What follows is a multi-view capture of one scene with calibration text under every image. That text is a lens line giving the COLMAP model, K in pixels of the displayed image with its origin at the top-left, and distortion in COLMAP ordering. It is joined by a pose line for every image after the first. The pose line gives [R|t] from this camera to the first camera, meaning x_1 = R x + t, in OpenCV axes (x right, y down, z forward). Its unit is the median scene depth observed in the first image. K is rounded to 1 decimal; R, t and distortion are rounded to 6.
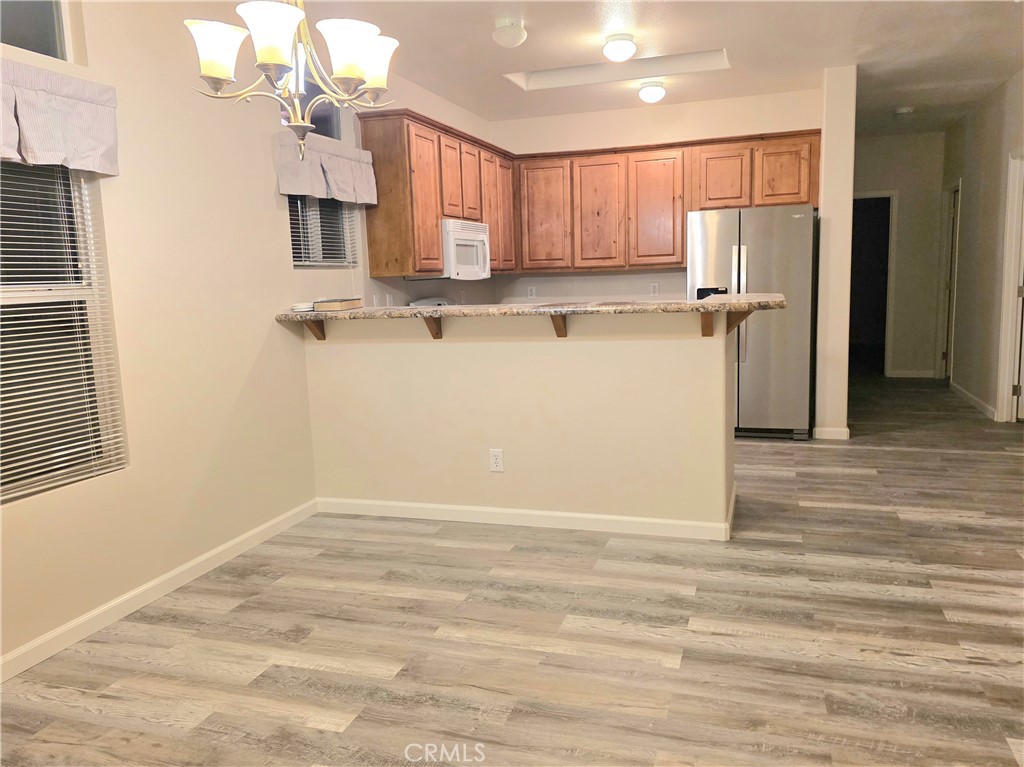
lens RADIAL K [[813.1, 0, 512.0], [0, 813.1, 383.5], [0, 0, 1]] dist [0.131154, -0.105405]
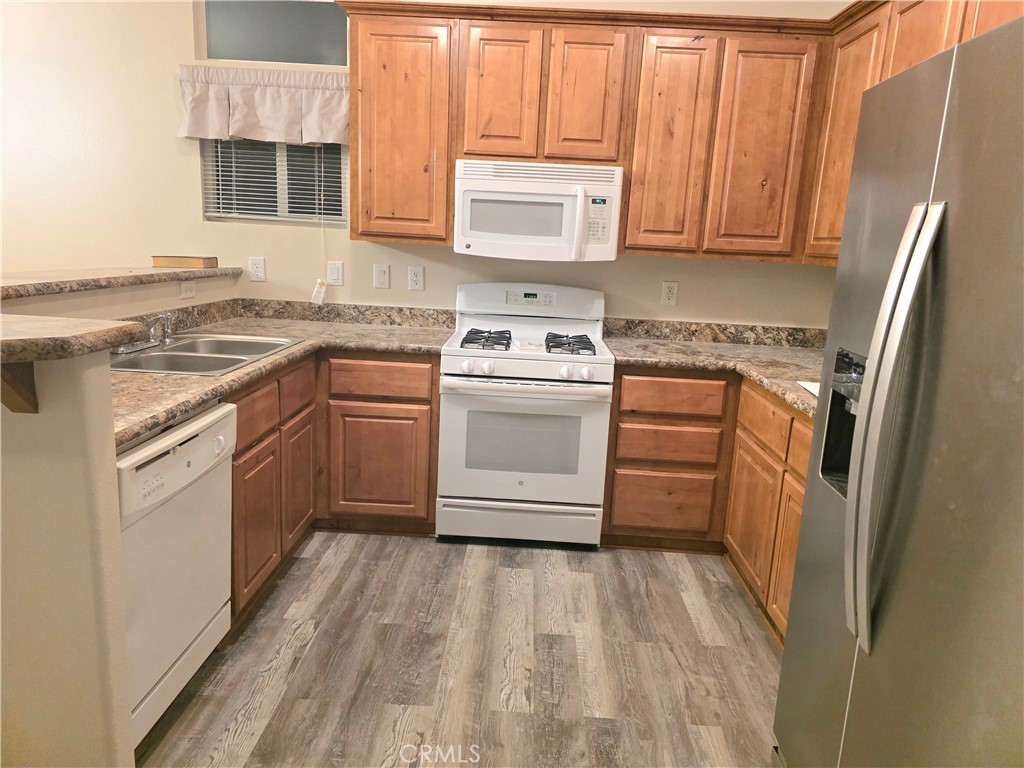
lens RADIAL K [[691.9, 0, 509.1], [0, 691.9, 376.9], [0, 0, 1]] dist [0.064866, -0.054099]
pose [[0.269269, 0.229739, -0.935262, 0.406645], [-0.187019, 0.965117, 0.183228, -0.120005], [0.944732, 0.125574, 0.302841, 0.747337]]
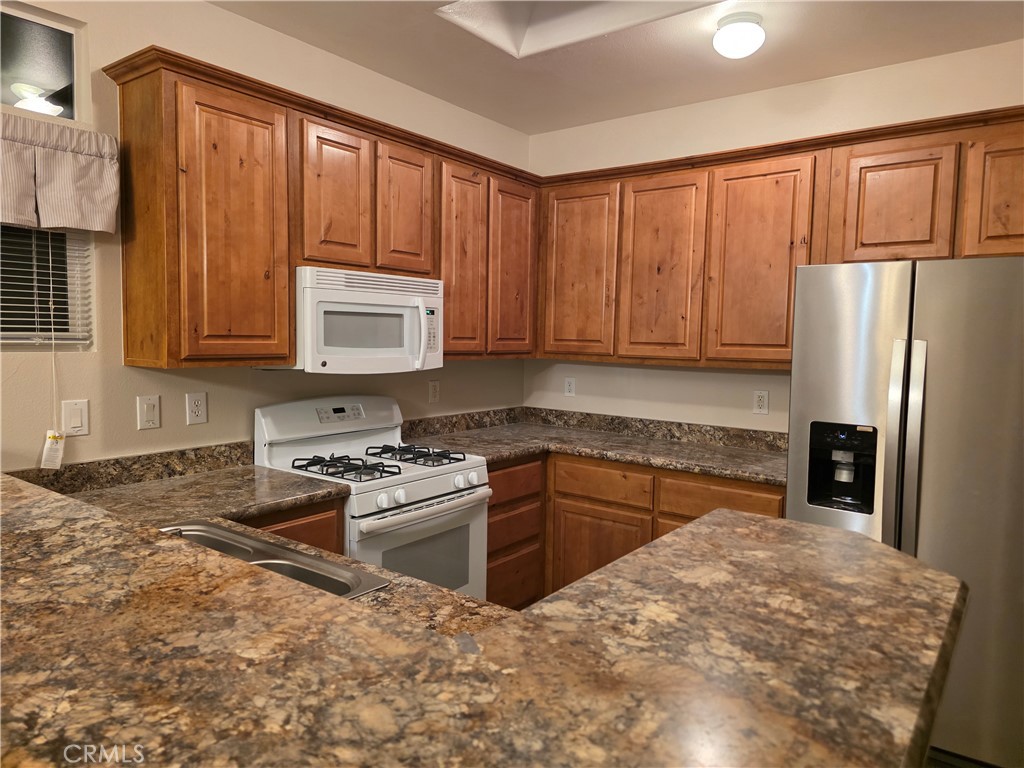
lens RADIAL K [[691.9, 0, 509.1], [0, 691.9, 376.9], [0, 0, 1]] dist [0.064866, -0.054099]
pose [[0.942700, 0.069979, -0.326219, 0.175476], [-0.091427, 0.994512, -0.050866, -0.096492], [0.320869, 0.077776, 0.943925, 0.507258]]
